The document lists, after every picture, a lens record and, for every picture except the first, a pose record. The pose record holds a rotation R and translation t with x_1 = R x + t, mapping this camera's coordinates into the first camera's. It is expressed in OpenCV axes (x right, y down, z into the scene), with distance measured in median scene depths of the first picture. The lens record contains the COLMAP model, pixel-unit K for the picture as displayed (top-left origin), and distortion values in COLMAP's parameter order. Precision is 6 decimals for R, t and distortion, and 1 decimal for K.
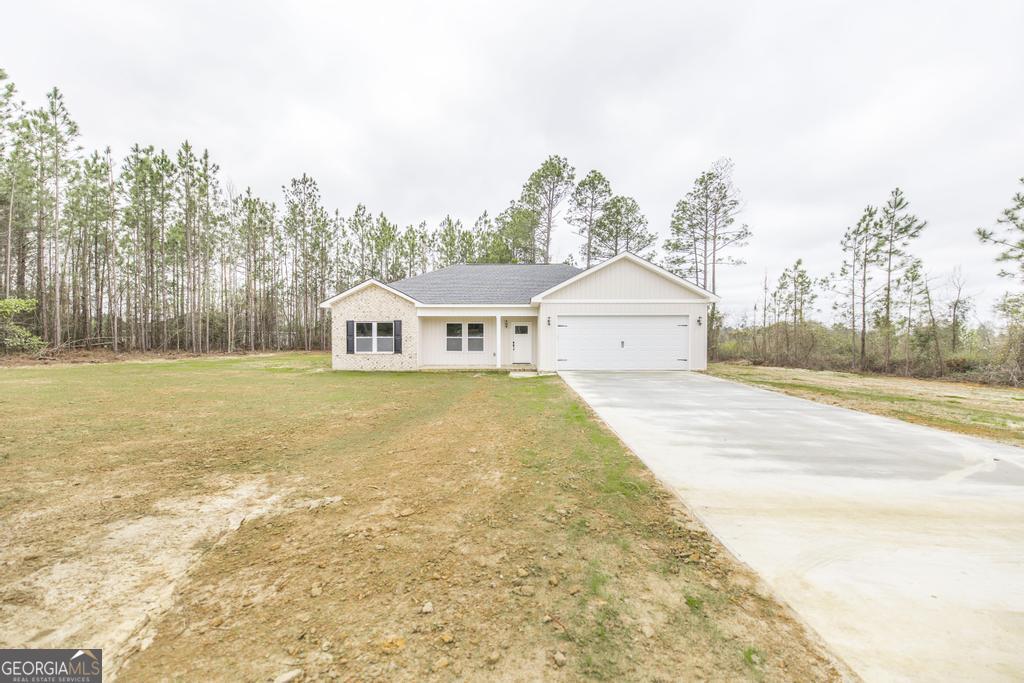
lens RADIAL K [[441.9, 0, 513.7], [0, 441.9, 337.5], [0, 0, 1]] dist [0.001898, 0.000173]
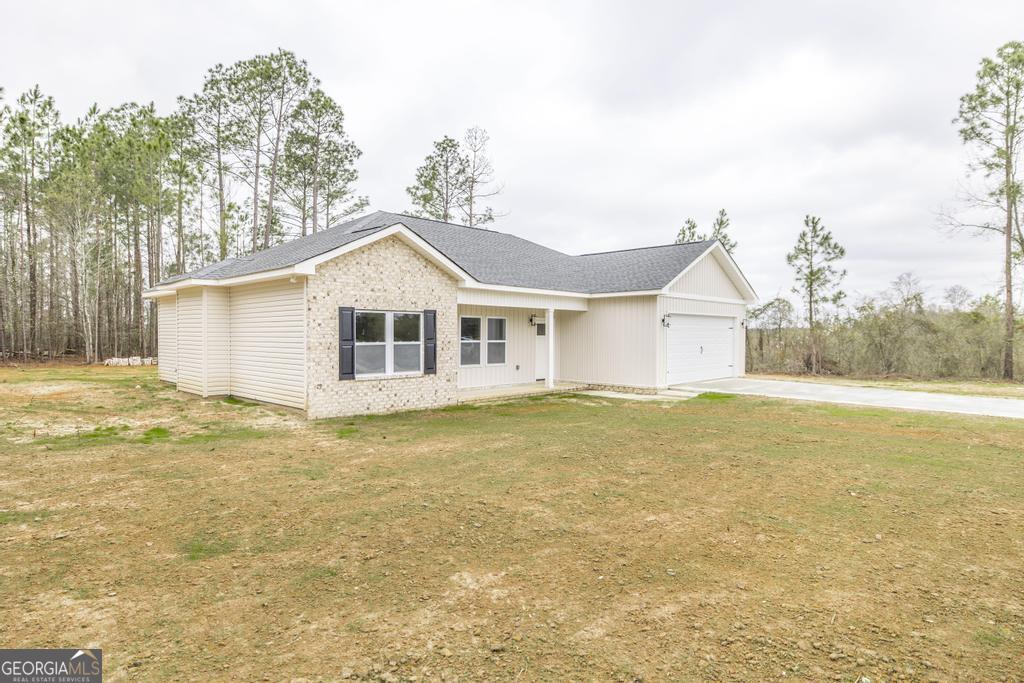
lens RADIAL K [[558.0, 0, 512.0], [0, 558.0, 341.5], [0, 0, 1]] dist [-0.000701, -0.000039]
pose [[0.678777, -0.006181, 0.734319, -0.675826], [-0.008582, 0.999830, 0.016350, -0.013520], [-0.734294, -0.017400, 0.678608, 0.482510]]
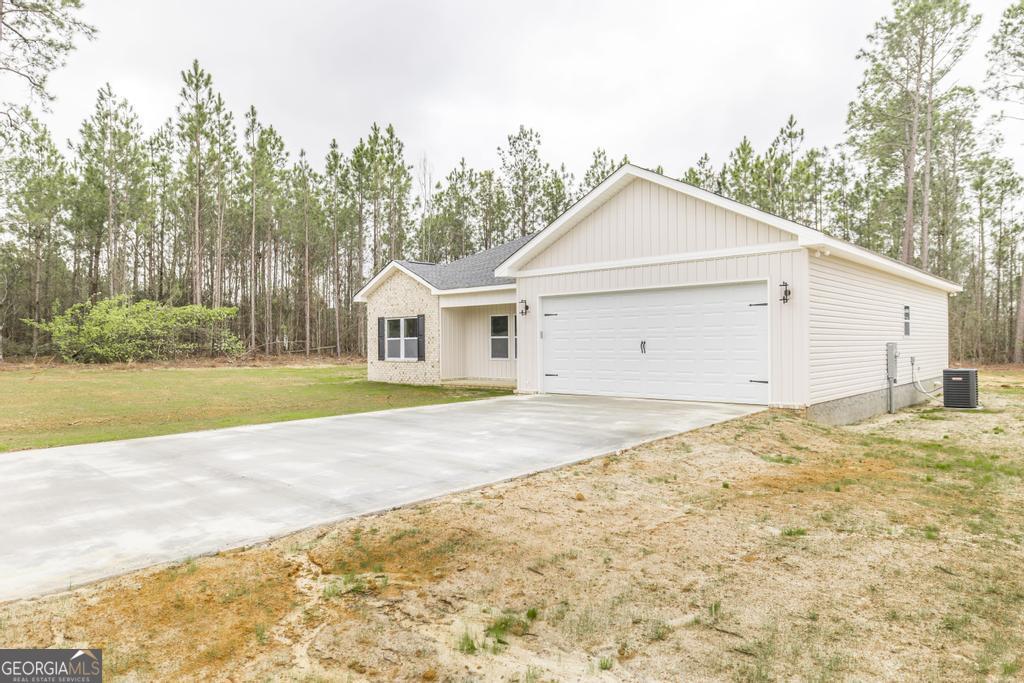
lens RADIAL K [[637.8, 0, 512.7], [0, 637.8, 340.1], [0, 0, 1]] dist [-0.000603, 0.000099]
pose [[0.749472, -0.006394, -0.662005, 0.538230], [0.012059, 0.999919, 0.003995, 0.000015], [0.661926, -0.010977, 0.749489, 0.316802]]
